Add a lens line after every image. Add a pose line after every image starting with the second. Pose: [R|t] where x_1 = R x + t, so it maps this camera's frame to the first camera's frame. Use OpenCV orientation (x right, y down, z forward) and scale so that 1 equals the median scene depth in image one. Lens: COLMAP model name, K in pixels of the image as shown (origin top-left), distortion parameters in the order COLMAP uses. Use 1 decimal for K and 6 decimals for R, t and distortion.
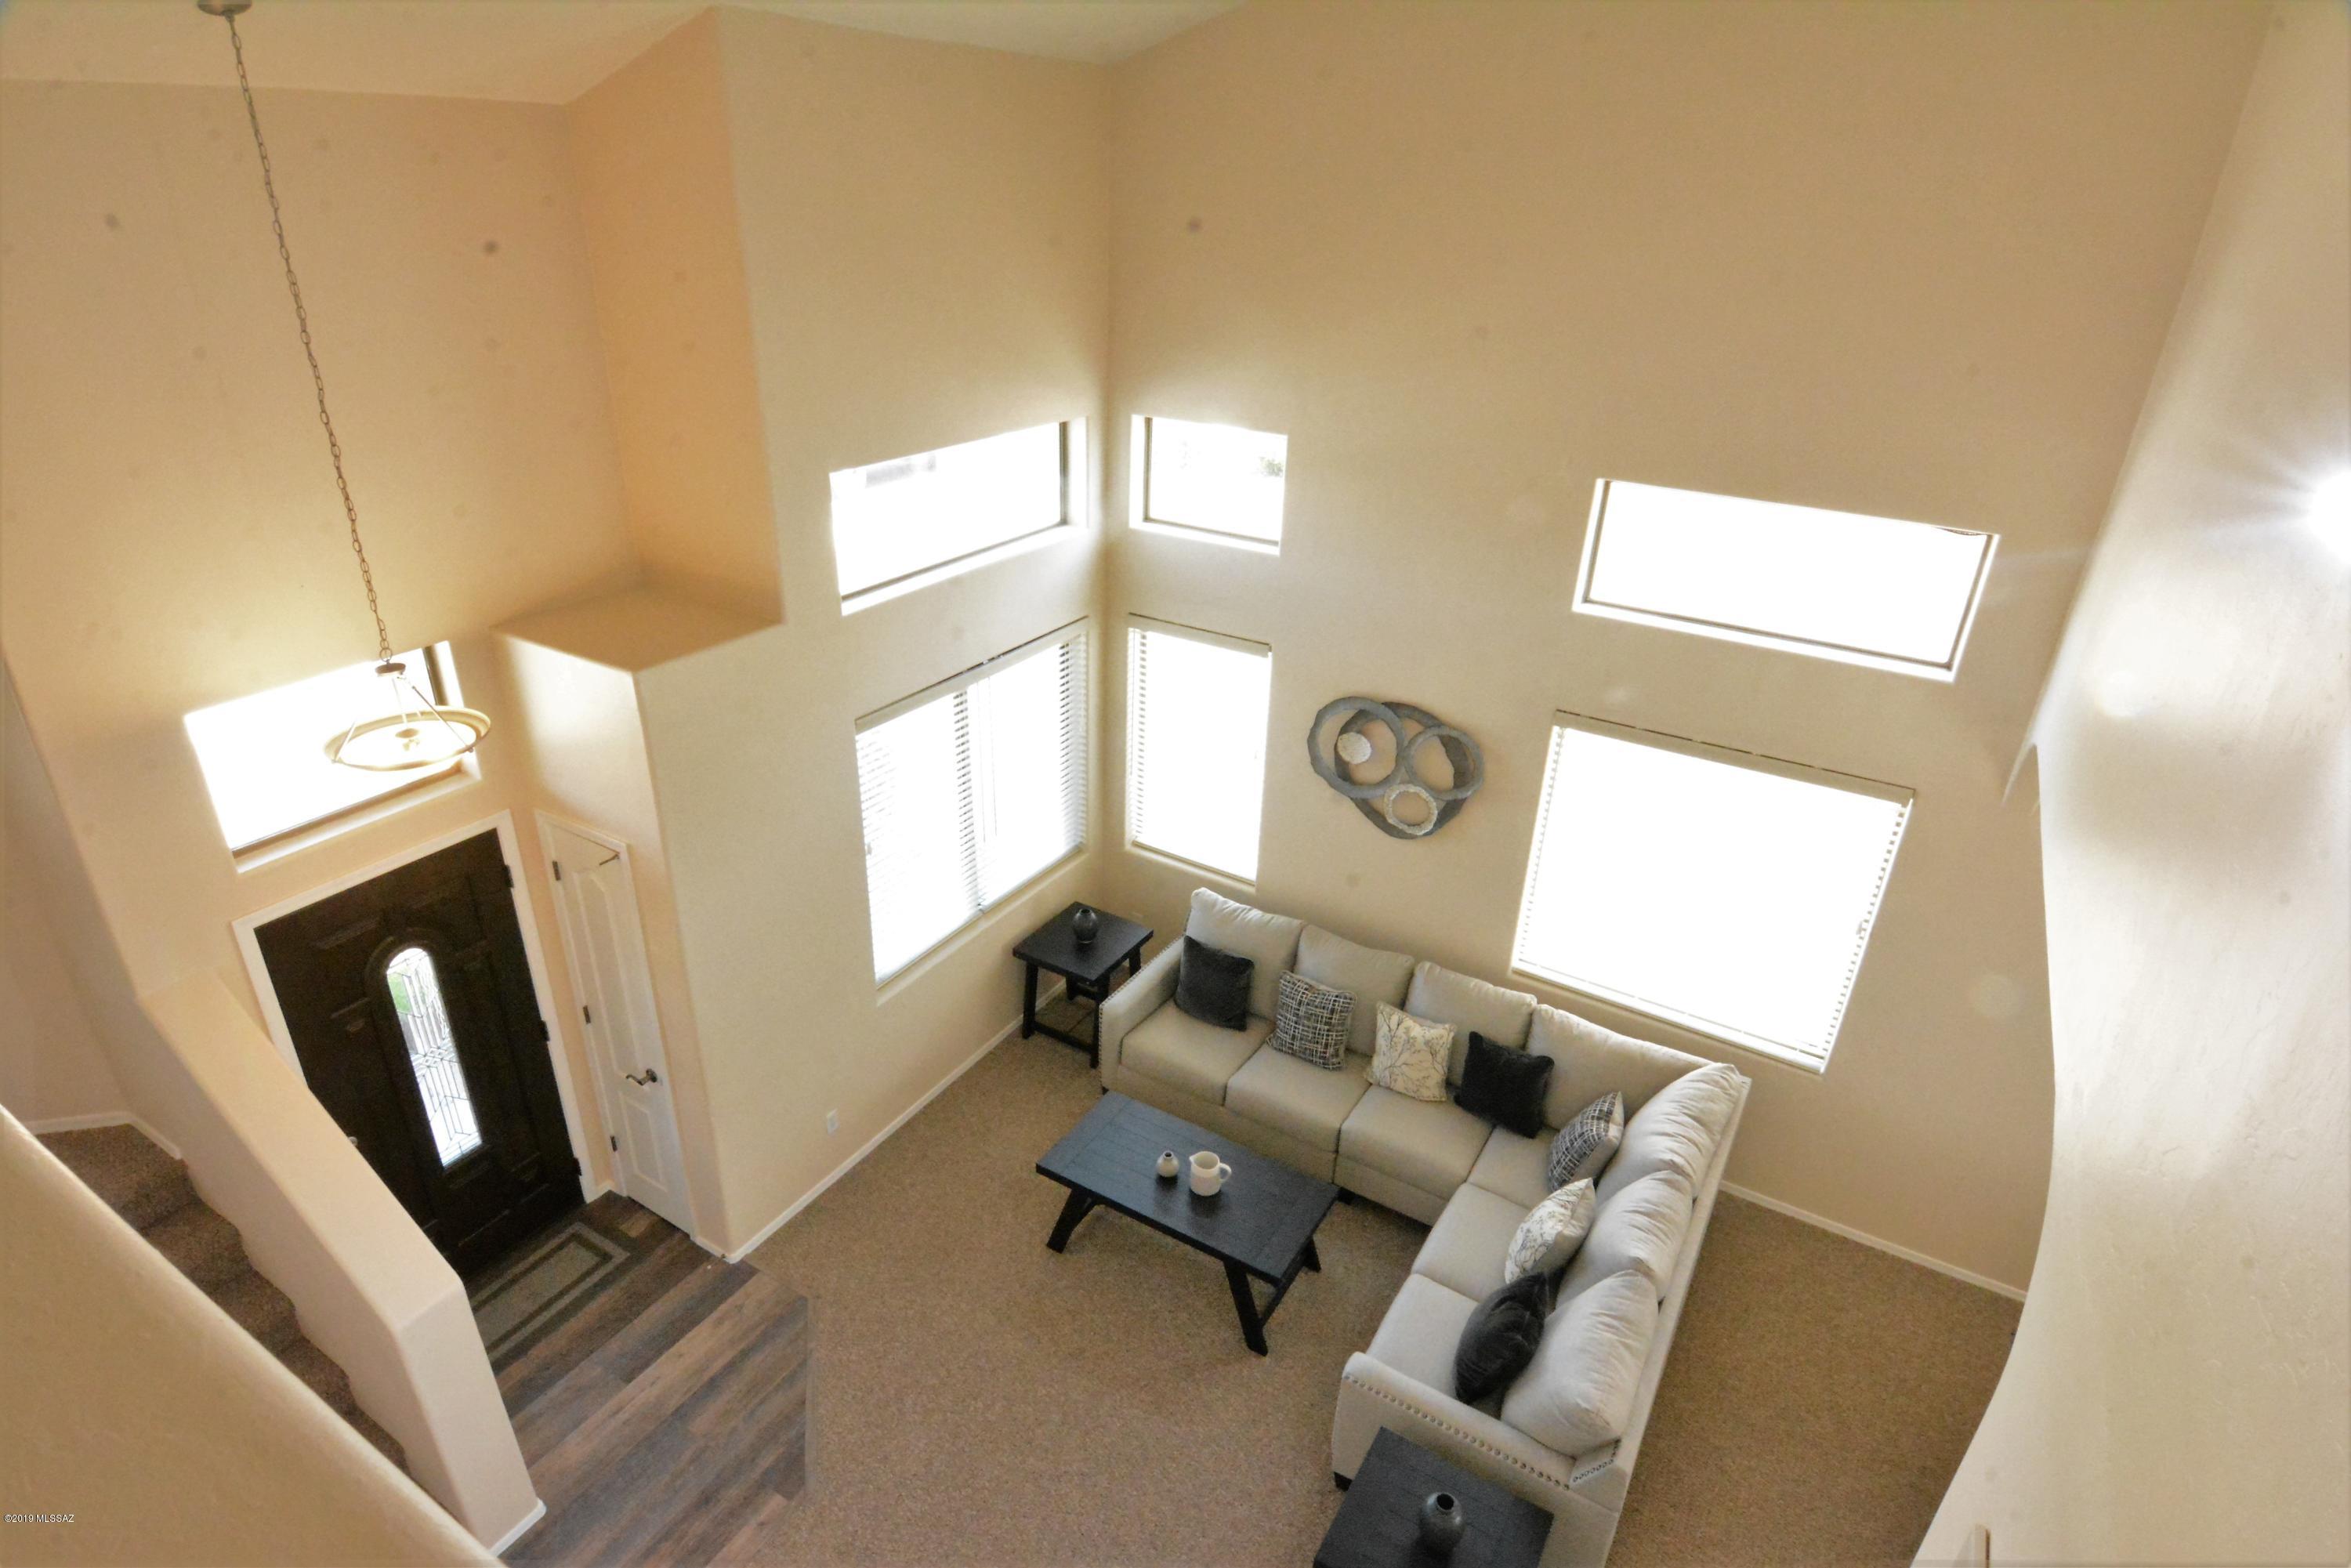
lens RADIAL K [[1239.1, 0, 1177.1], [0, 1239.1, 789.8], [0, 0, 1]] dist [0.012780, -0.024991]
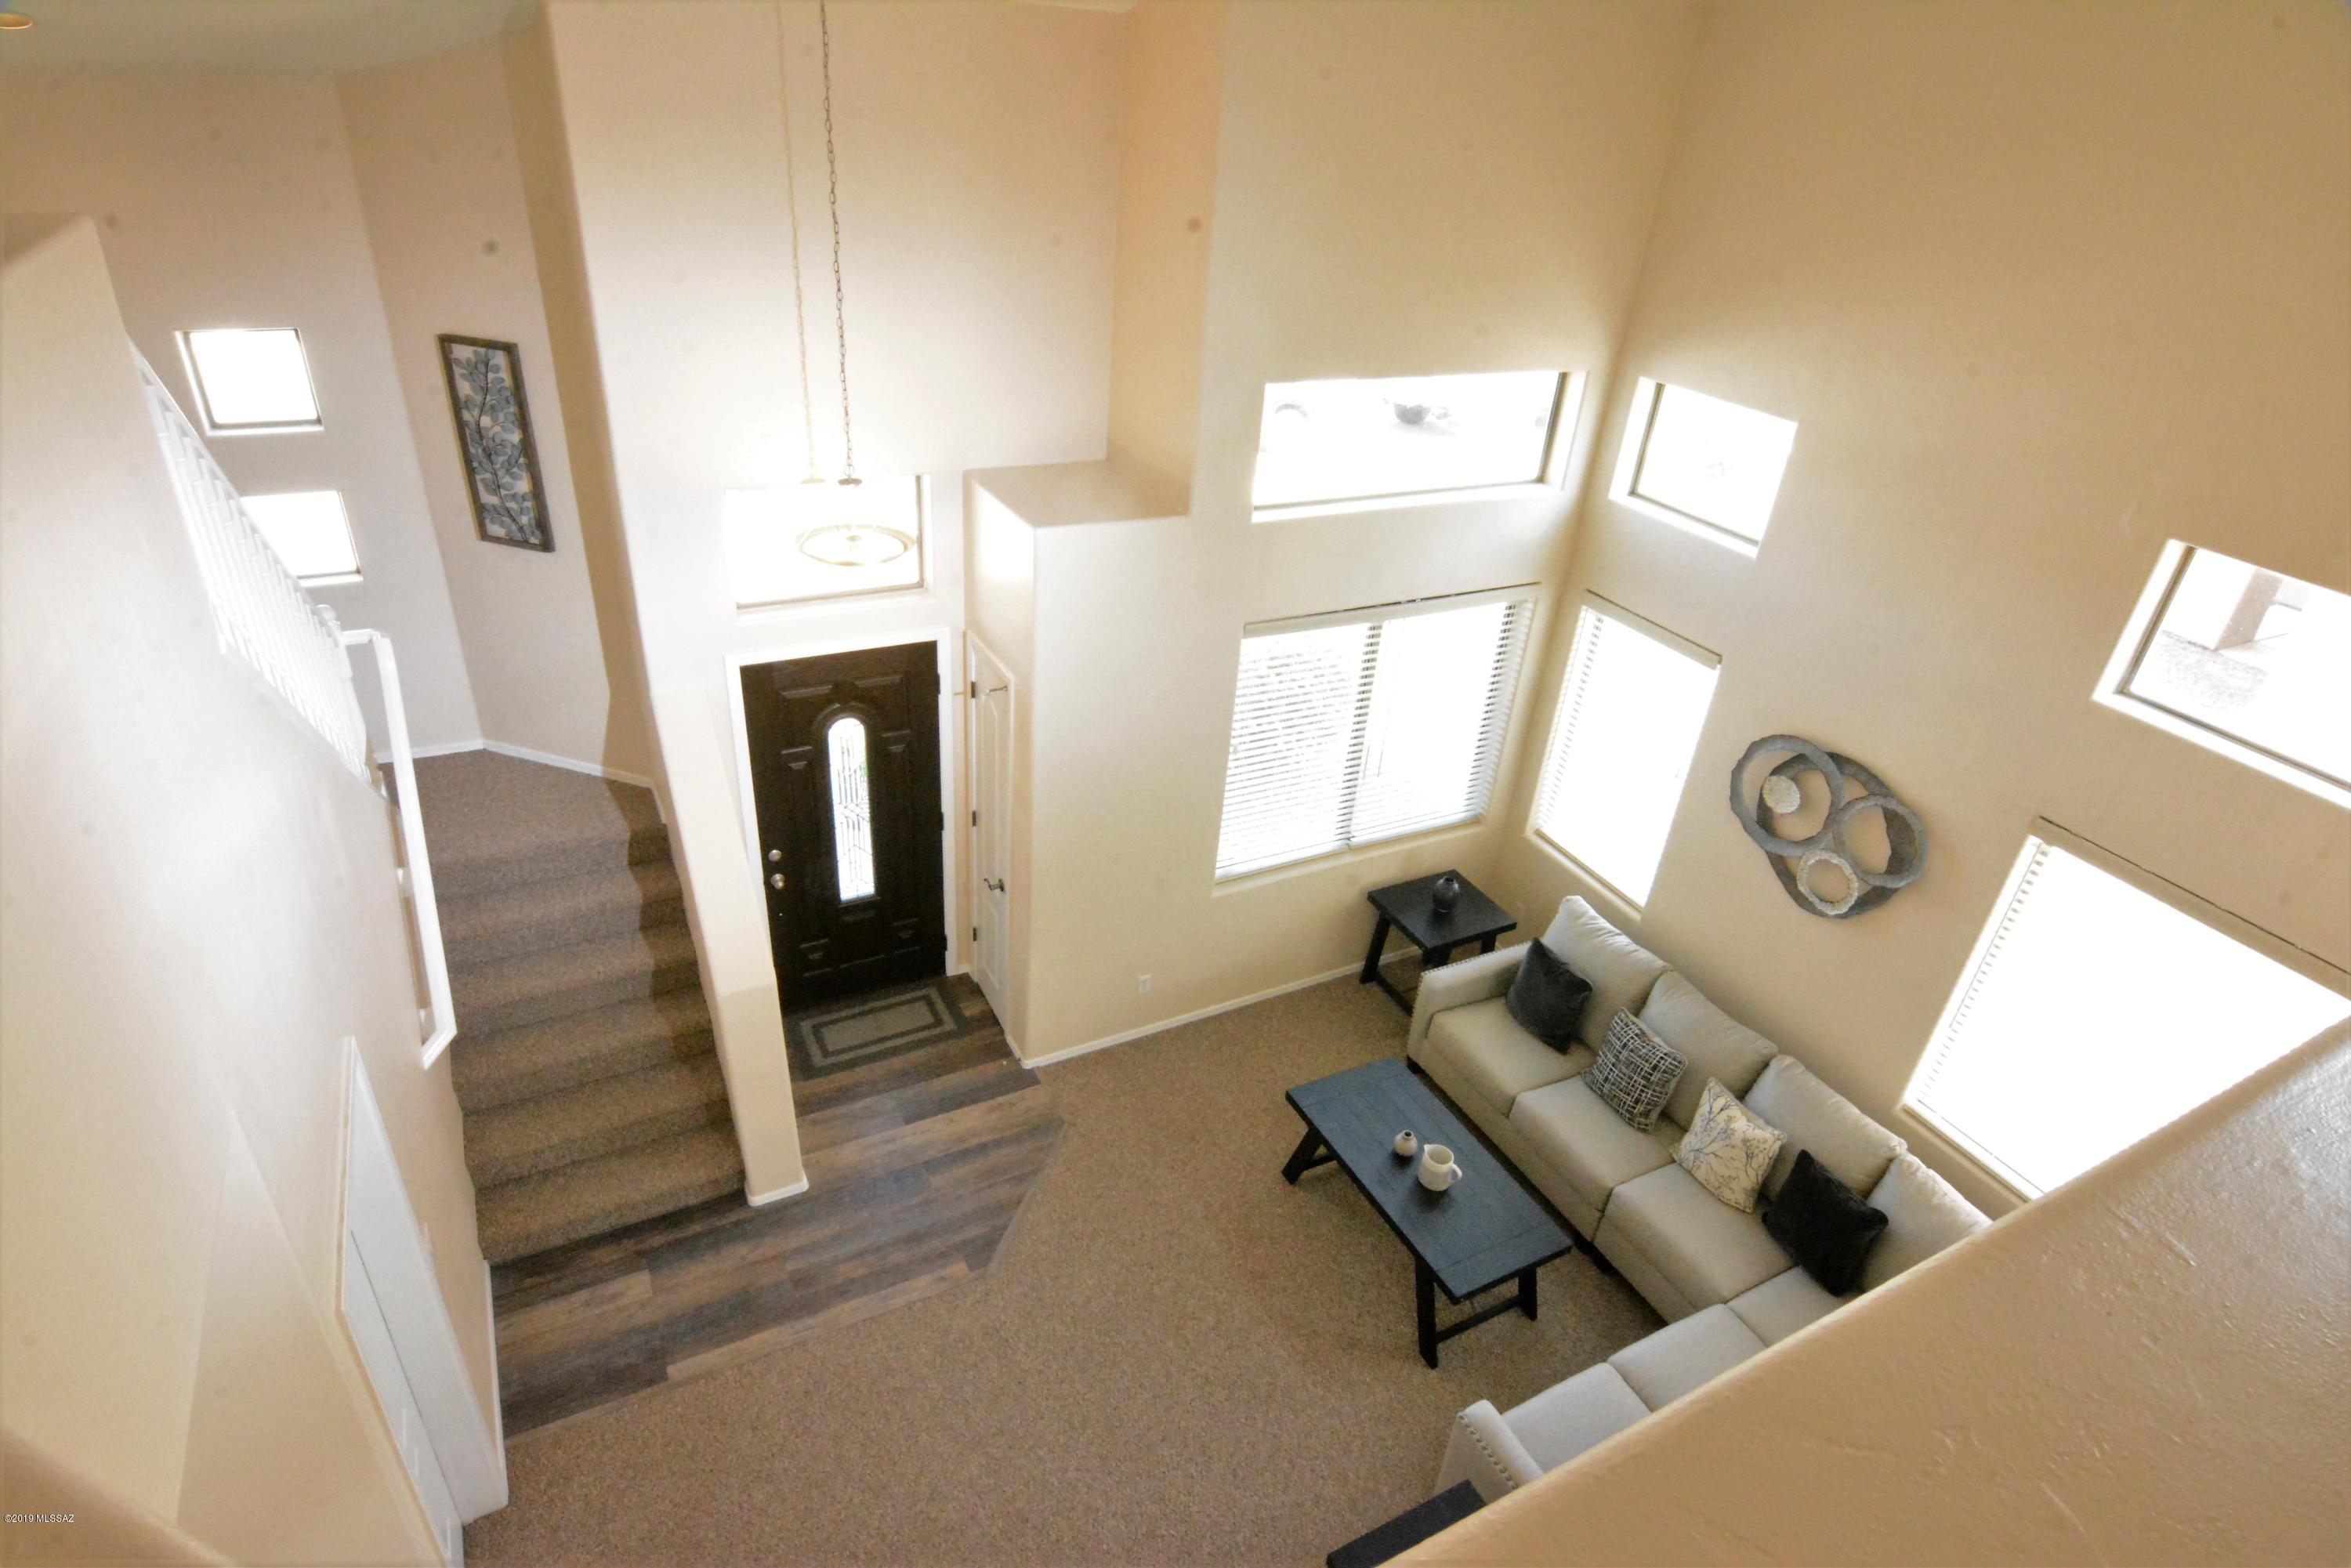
lens RADIAL K [[1239.1, 0, 1177.1], [0, 1239.1, 789.8], [0, 0, 1]] dist [0.012780, -0.024991]
pose [[0.856301, 0.285926, -0.430110, 0.160766], [-0.268922, 0.957816, 0.101338, -0.011846], [0.440941, 0.028891, 0.897071, 0.038793]]
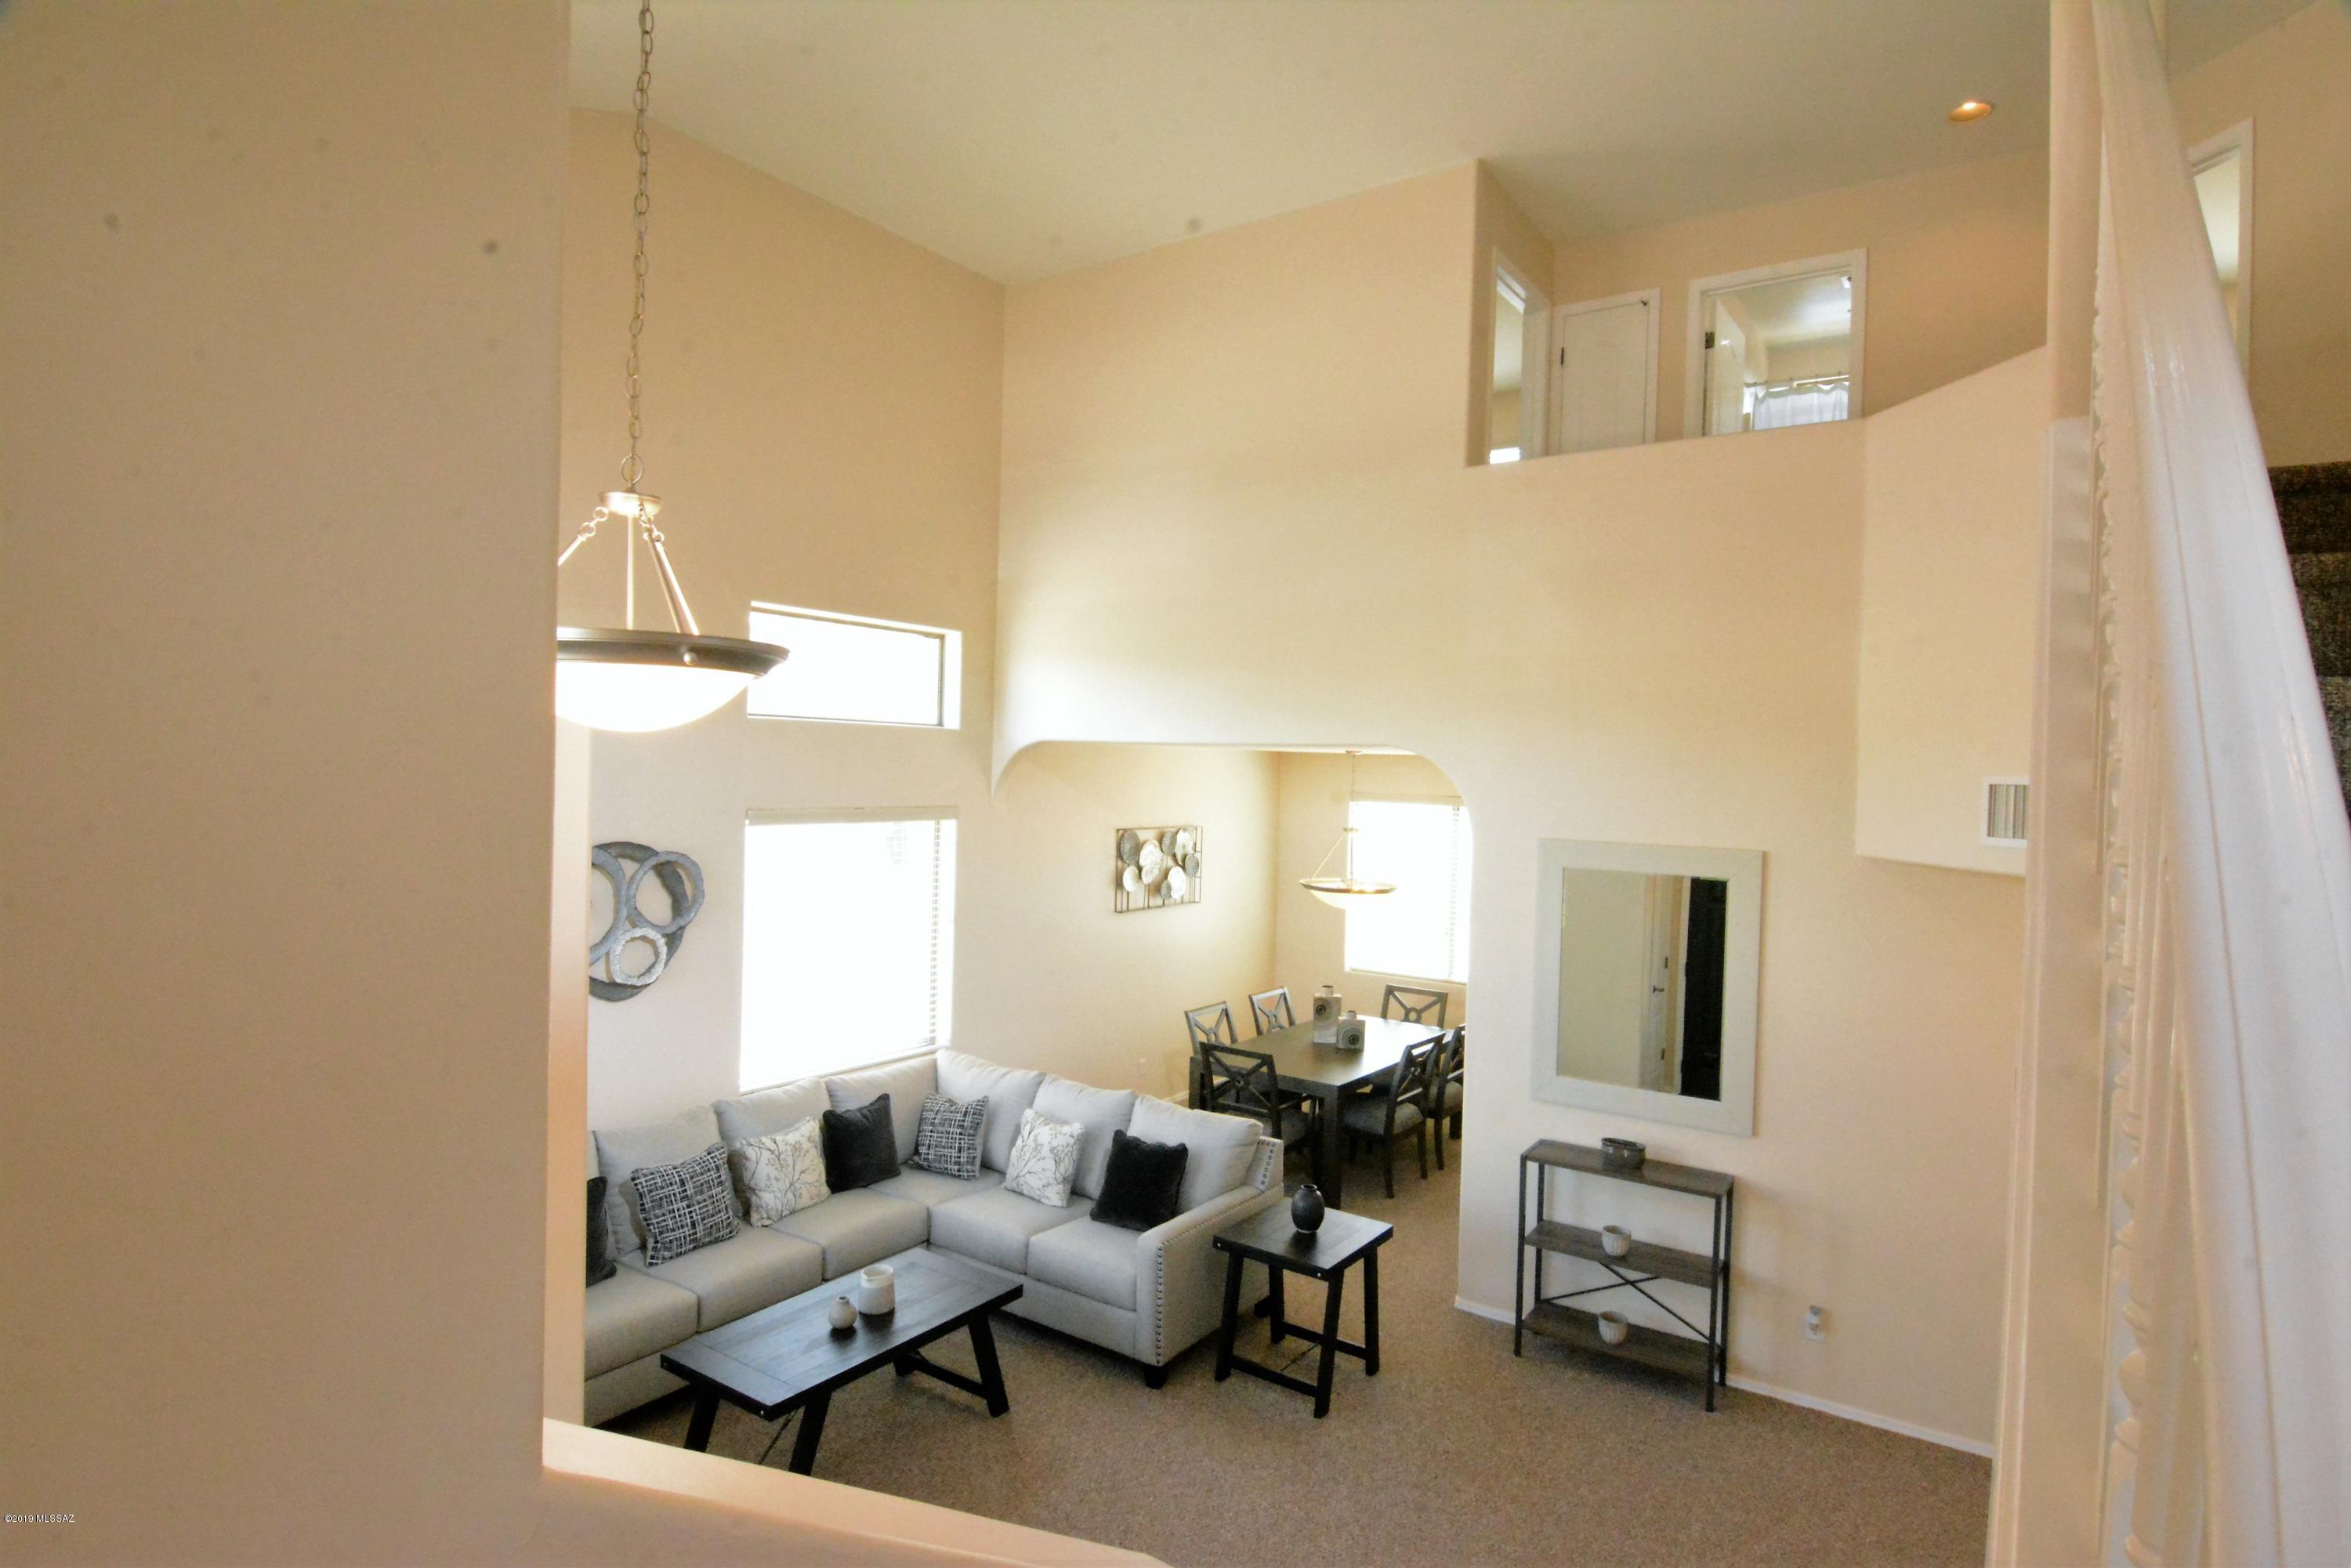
lens RADIAL K [[1251.4, 0, 1184.6], [0, 1251.4, 783.6], [0, 0, 1]] dist [-0.014065, -0.001406]
pose [[0.048456, -0.039956, 0.998026, -0.748140], [0.409459, 0.912177, 0.016639, 0.050297], [-0.911041, 0.407844, 0.060561, 0.539938]]
